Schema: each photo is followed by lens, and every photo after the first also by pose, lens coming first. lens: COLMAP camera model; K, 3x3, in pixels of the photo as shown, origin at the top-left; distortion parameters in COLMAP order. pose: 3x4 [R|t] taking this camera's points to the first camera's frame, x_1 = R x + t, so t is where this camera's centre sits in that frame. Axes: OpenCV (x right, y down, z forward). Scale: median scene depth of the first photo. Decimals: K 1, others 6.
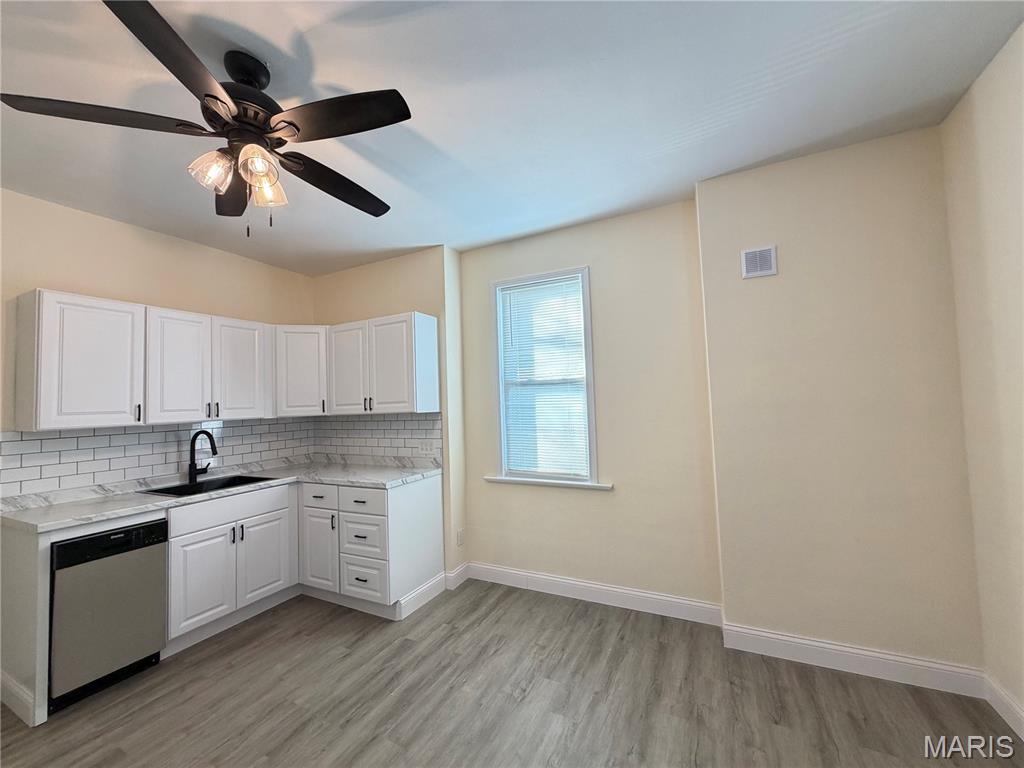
lens RADIAL K [[408.6, 0, 510.8], [0, 408.6, 382.3], [0, 0, 1]] dist [-0.000142, 0.000012]
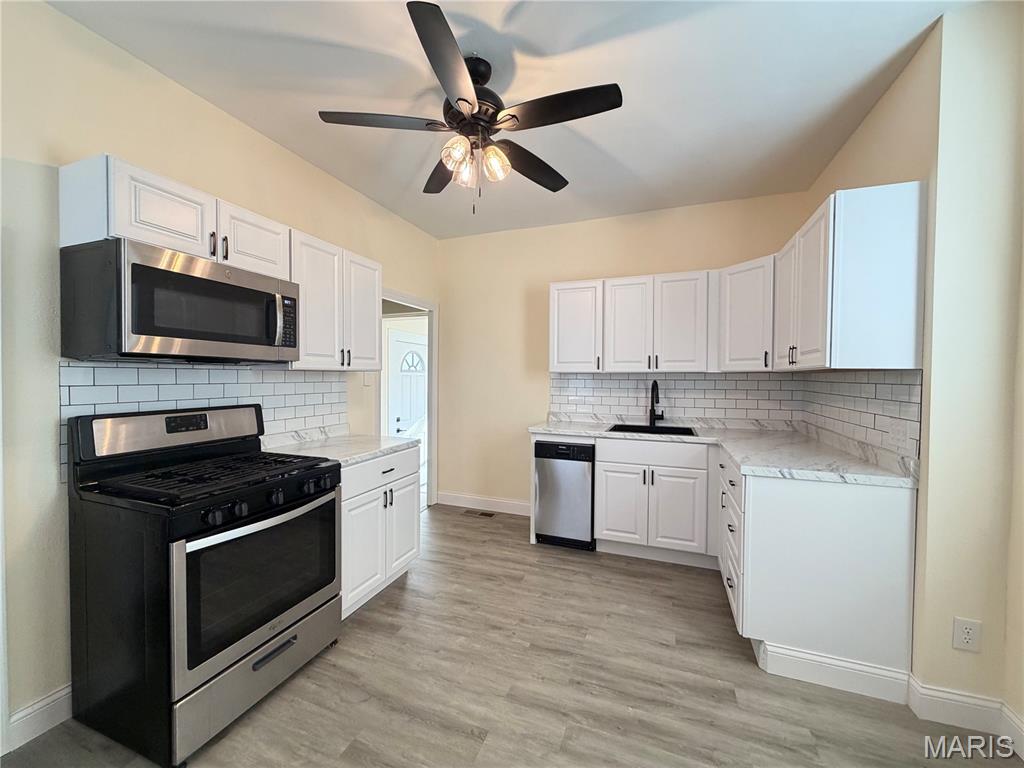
lens RADIAL K [[408.6, 0, 506.8], [0, 408.6, 383.4], [0, 0, 1]] dist [-0.000142, 0.000012]
pose [[0.095633, 0.054289, -0.993935, 0.380304], [0.041959, 0.997404, 0.058515, 0.051987], [0.994532, -0.047300, 0.093106, 0.594260]]
